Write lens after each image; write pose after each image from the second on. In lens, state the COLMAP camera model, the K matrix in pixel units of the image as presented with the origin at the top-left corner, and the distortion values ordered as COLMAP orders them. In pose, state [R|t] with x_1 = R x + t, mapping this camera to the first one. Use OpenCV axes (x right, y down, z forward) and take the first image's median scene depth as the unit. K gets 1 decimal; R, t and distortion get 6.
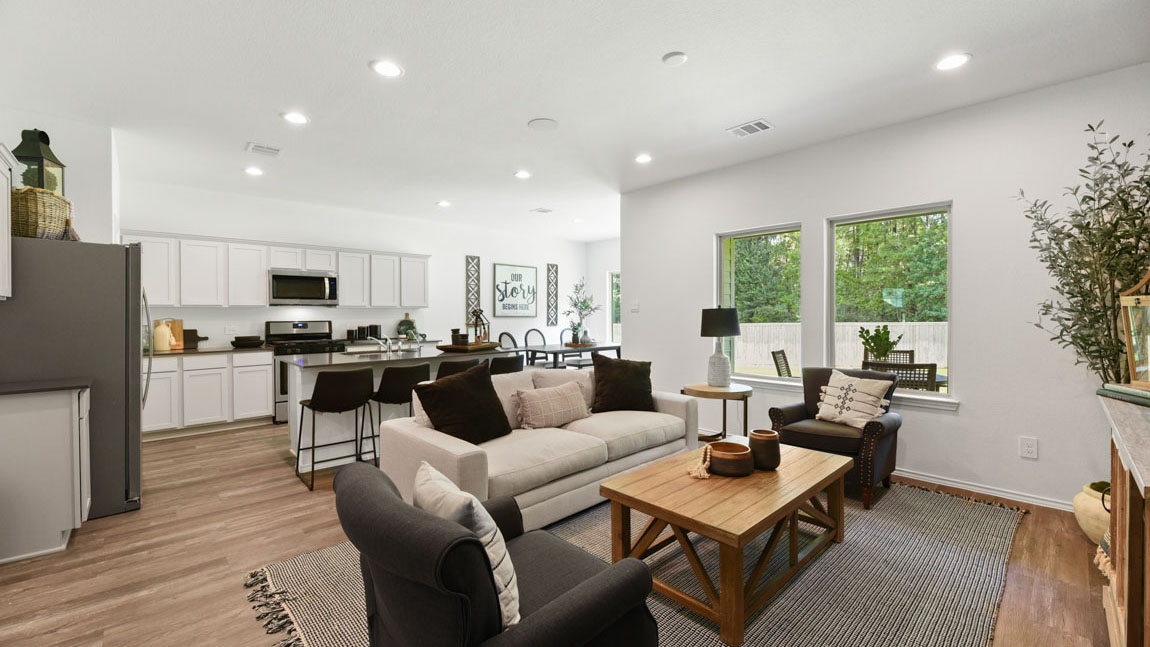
lens RADIAL K [[463.7, 0, 573.5], [0, 463.7, 319.0], [0, 0, 1]] dist [-0.004123, -0.001443]
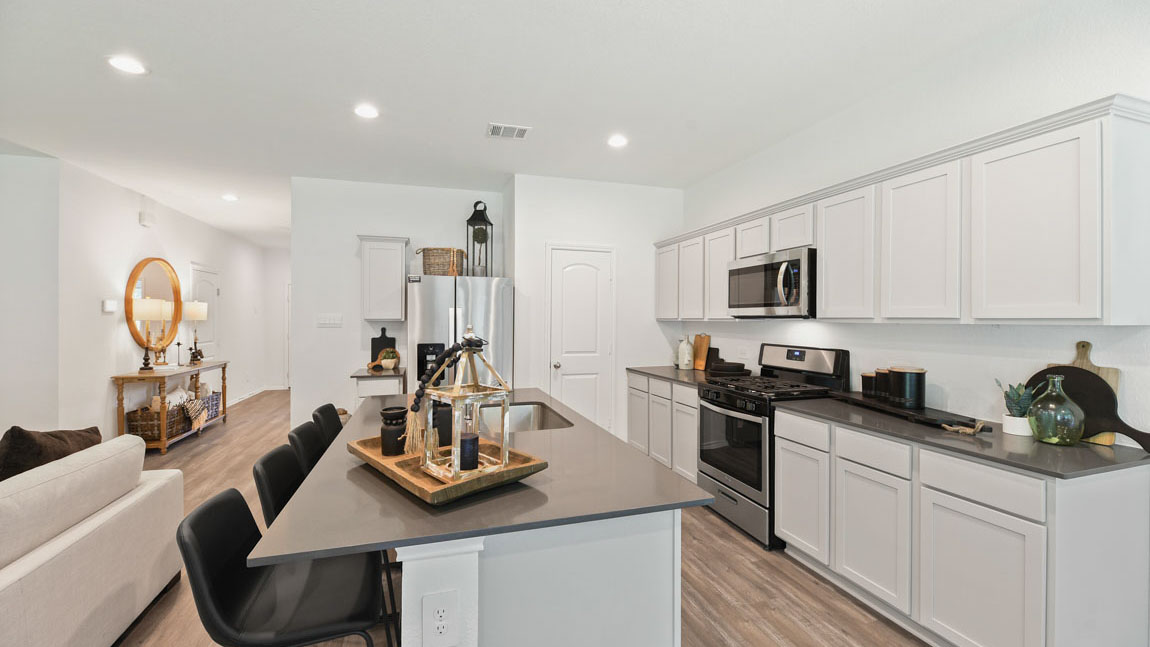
lens RADIAL K [[463.7, 0, 576.1], [0, 463.7, 315.0], [0, 0, 1]] dist [-0.004123, -0.001443]
pose [[-0.433111, -0.001542, -0.901339, 0.011186], [-0.008903, 0.999957, 0.002568, -0.028500], [0.901296, 0.009137, -0.433106, 0.915689]]
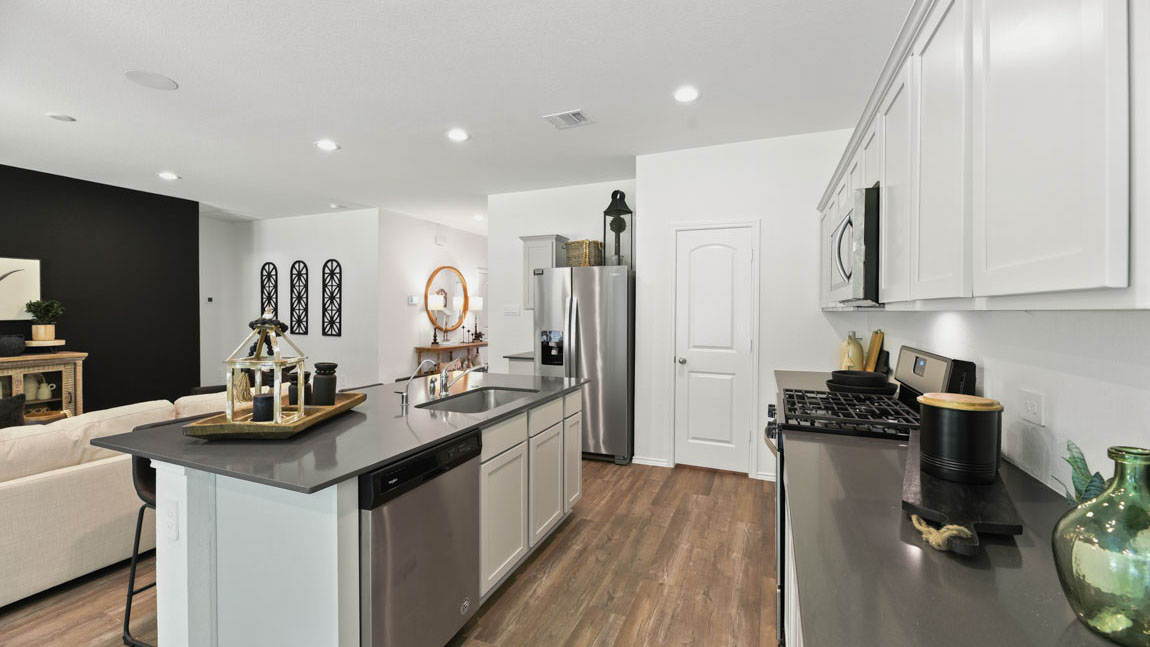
lens RADIAL K [[463.7, 0, 567.4], [0, 463.7, 314.3], [0, 0, 1]] dist [-0.004123, -0.001443]
pose [[-0.914793, 0.005341, -0.403888, -0.207572], [-0.003585, 0.999766, 0.021341, -0.025617], [0.403907, 0.020971, -0.914559, 1.090733]]
